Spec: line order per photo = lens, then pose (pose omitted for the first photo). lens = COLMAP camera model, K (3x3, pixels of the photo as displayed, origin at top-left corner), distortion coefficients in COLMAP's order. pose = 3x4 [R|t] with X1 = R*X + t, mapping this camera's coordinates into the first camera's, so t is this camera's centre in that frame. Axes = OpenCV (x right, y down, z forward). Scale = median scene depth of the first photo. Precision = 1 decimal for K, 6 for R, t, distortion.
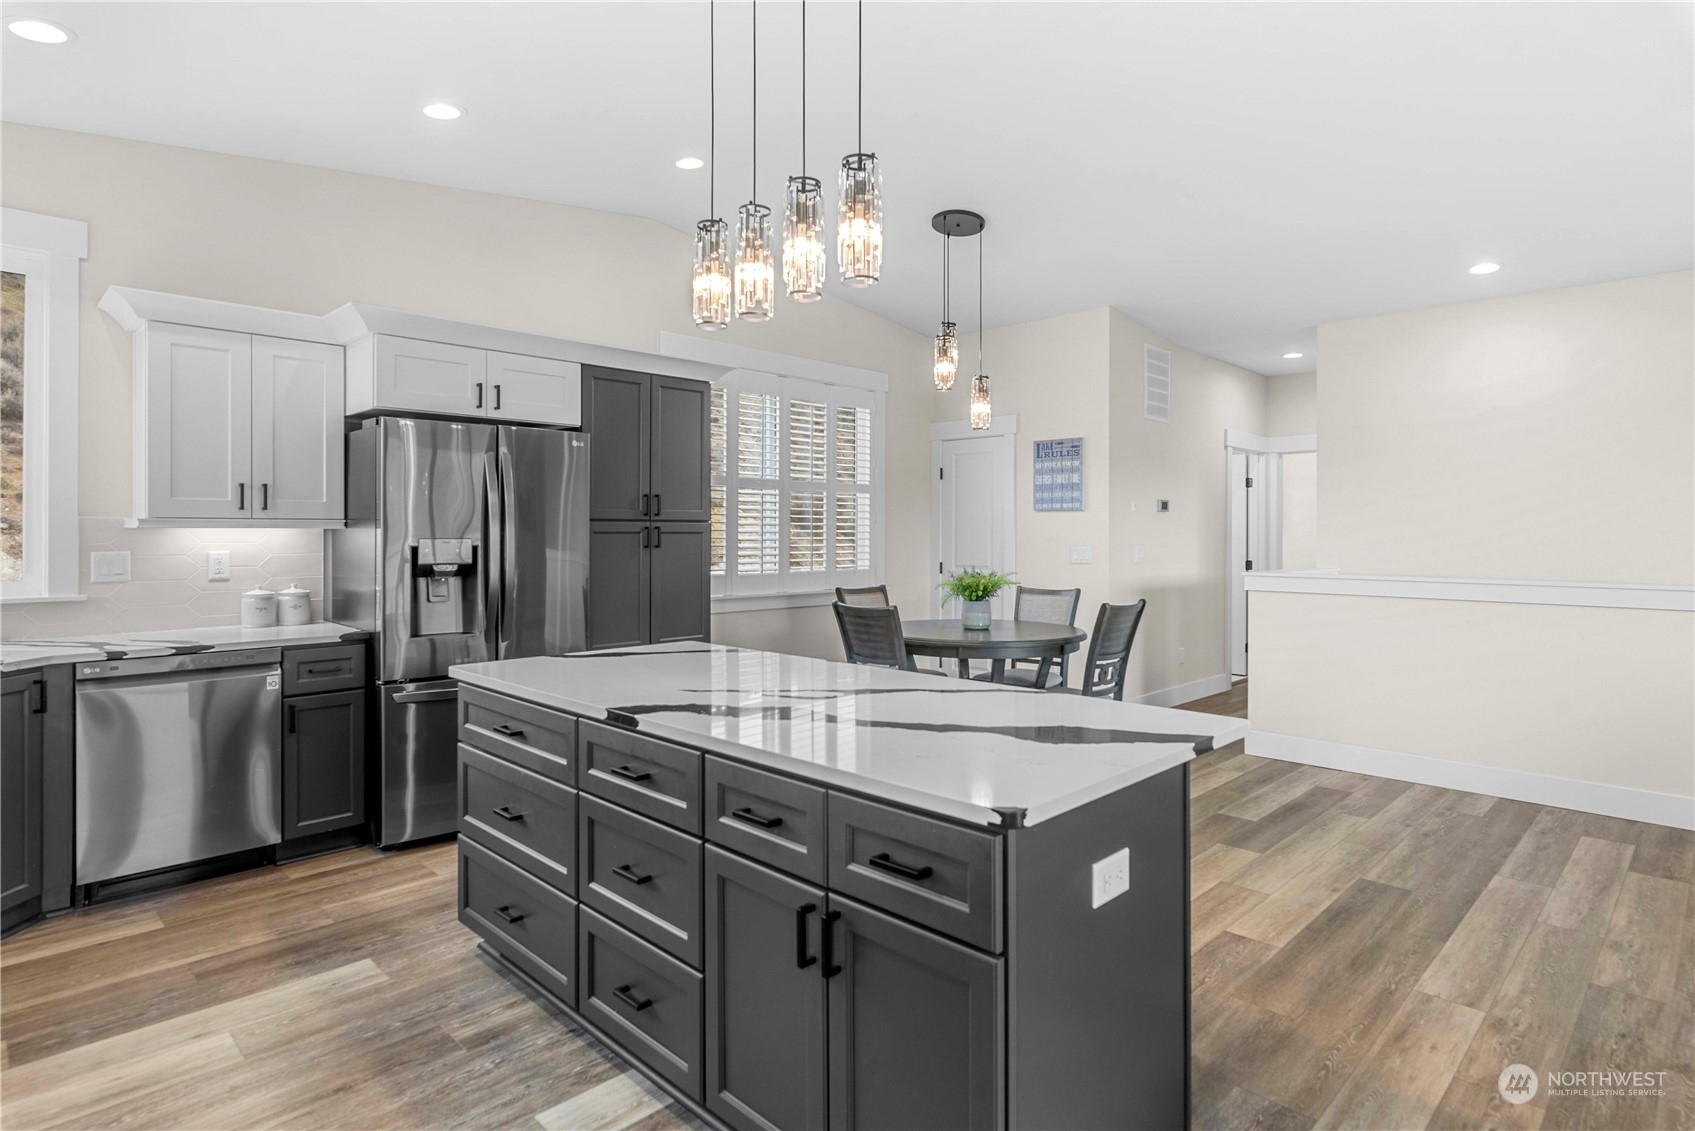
lens RADIAL K [[898.5, 0, 860.6], [0, 898.5, 532.8], [0, 0, 1]] dist [0.000789, -0.001084]
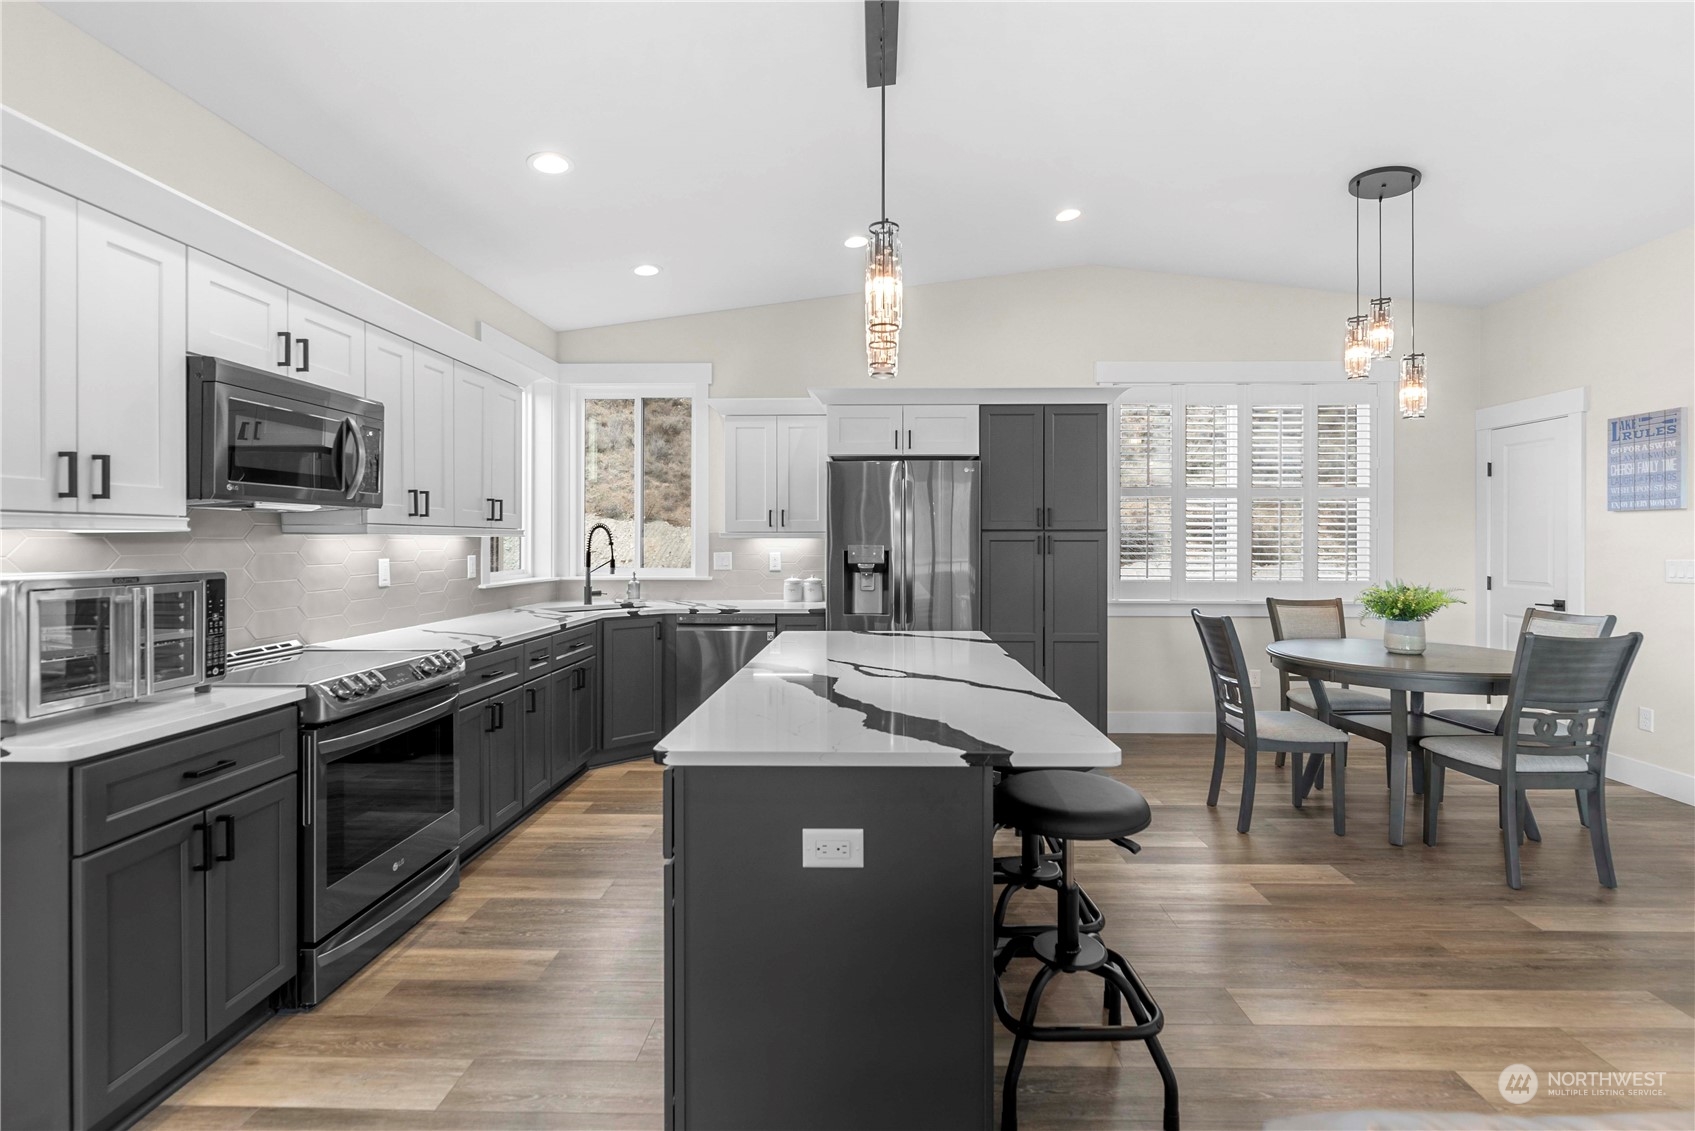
lens RADIAL K [[797.2, 0, 862.6], [0, 797.2, 539.9], [0, 0, 1]] dist [-0.002038, -0.000825]
pose [[0.684560, -0.002570, -0.728952, 0.421157], [0.000578, 0.999995, -0.002983, 0.001842], [0.728956, 0.001620, 0.684559, 0.143574]]
